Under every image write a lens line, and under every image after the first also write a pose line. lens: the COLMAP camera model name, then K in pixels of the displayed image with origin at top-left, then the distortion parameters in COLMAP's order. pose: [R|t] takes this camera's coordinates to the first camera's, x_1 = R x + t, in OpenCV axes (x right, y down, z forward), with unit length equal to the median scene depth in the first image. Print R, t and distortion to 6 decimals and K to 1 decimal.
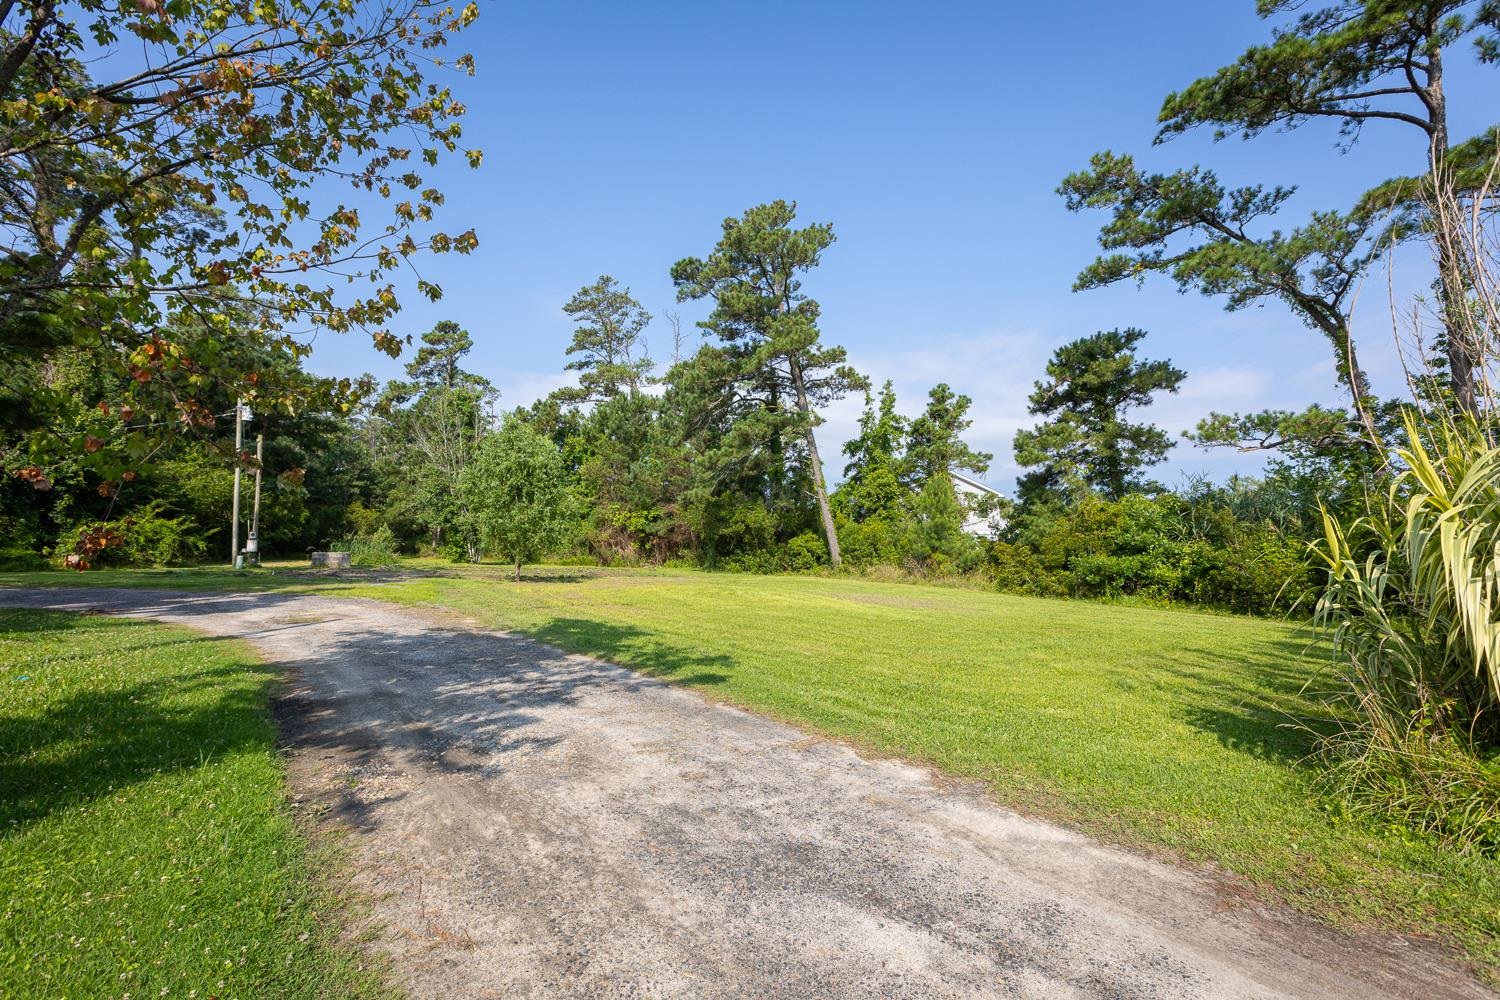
lens RADIAL K [[667.6, 0, 745.4], [0, 667.6, 497.4], [0, 0, 1]] dist [0.001360, 0.000126]
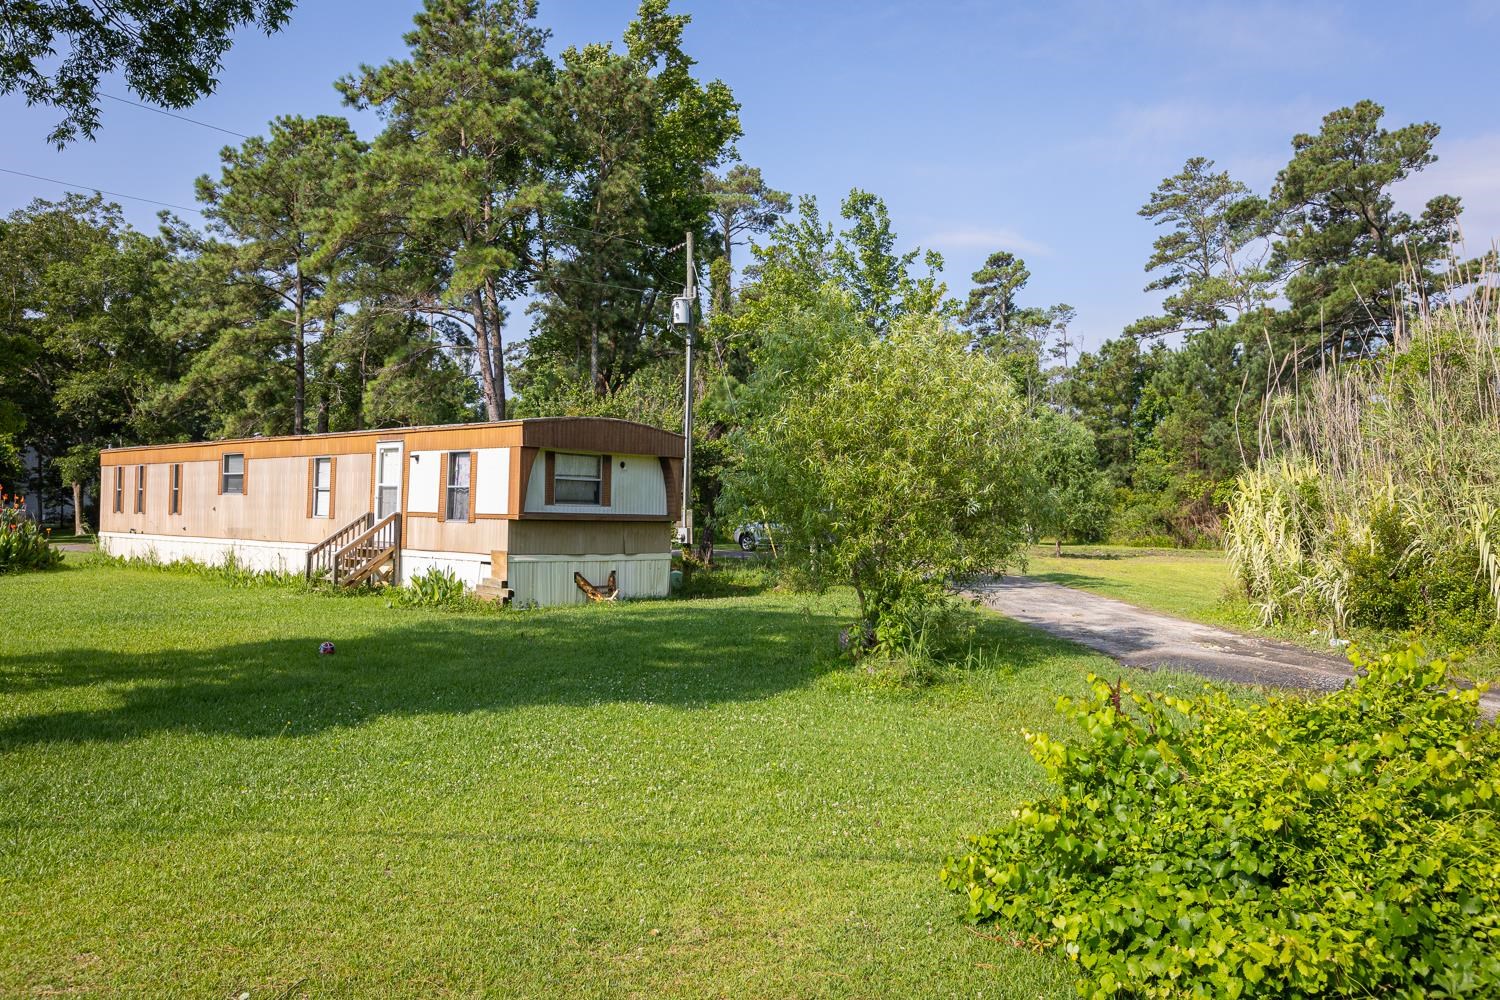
lens RADIAL K [[1110.0, 0, 750.0], [0, 1110.0, 500.0], [0, 0, 1]] dist [-0.025231, 0.000215]
pose [[0.790061, -0.013310, -0.612883, 0.197671], [0.046300, 0.998204, 0.038007, -0.032204], [0.611277, -0.058405, 0.789259, -0.391638]]
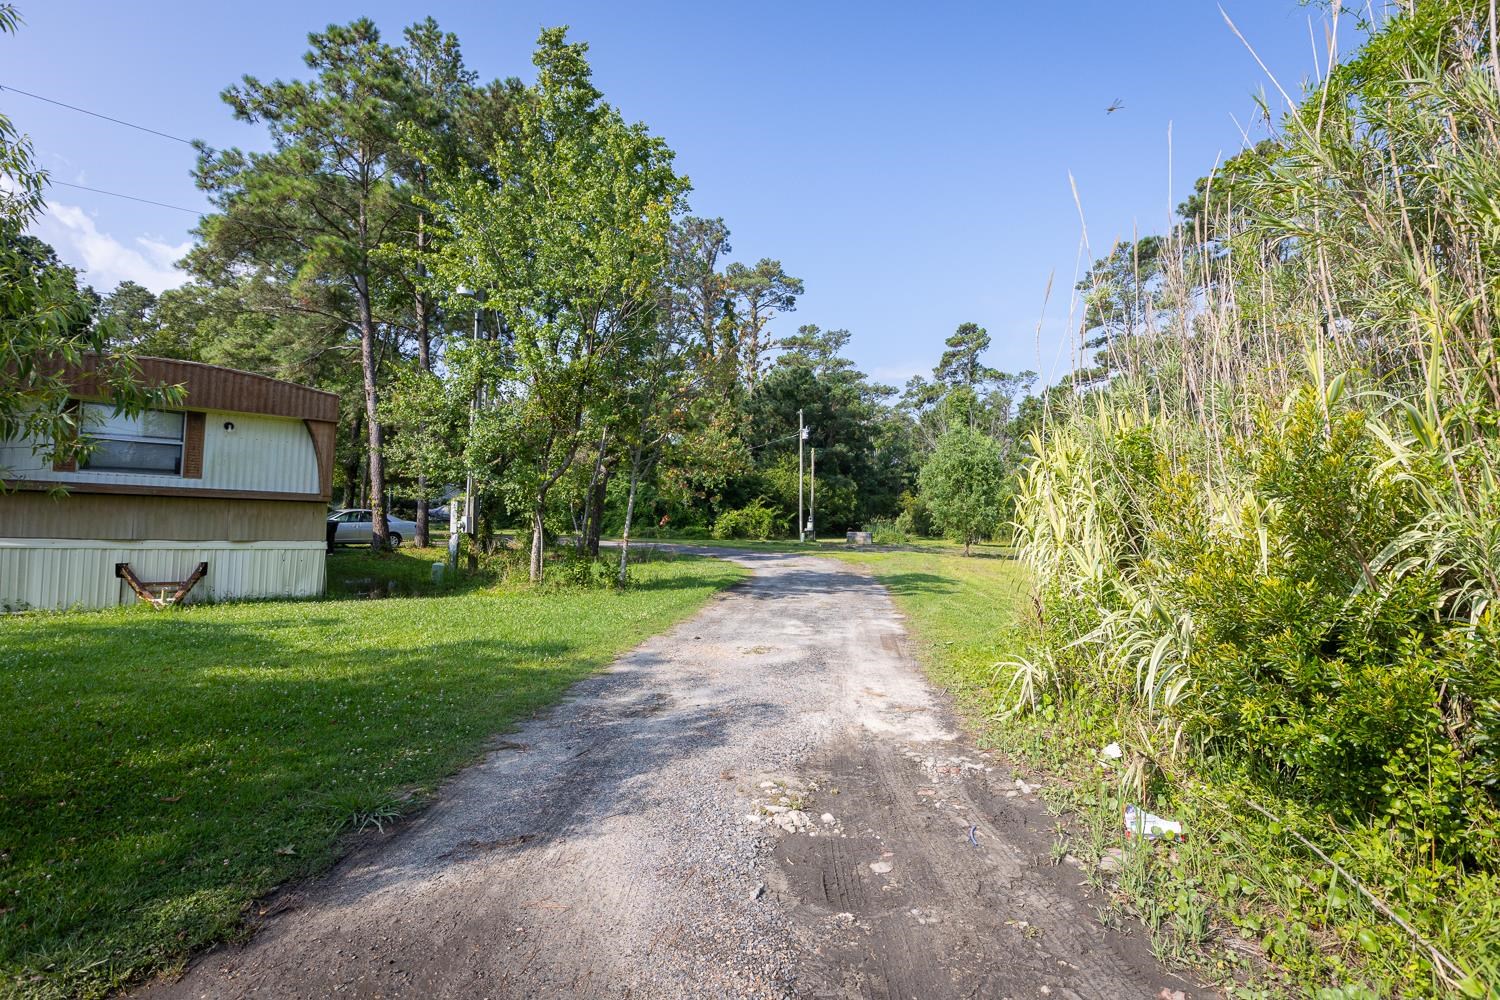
lens RADIAL K [[716.1, 0, 759.8], [0, 716.1, 493.5], [0, 0, 1]] dist [-0.001382, -0.000070]
pose [[0.718407, -0.022091, -0.695272, 0.156787], [0.035084, 0.999374, 0.004499, -0.005046], [0.694738, -0.027625, 0.718733, -0.107520]]
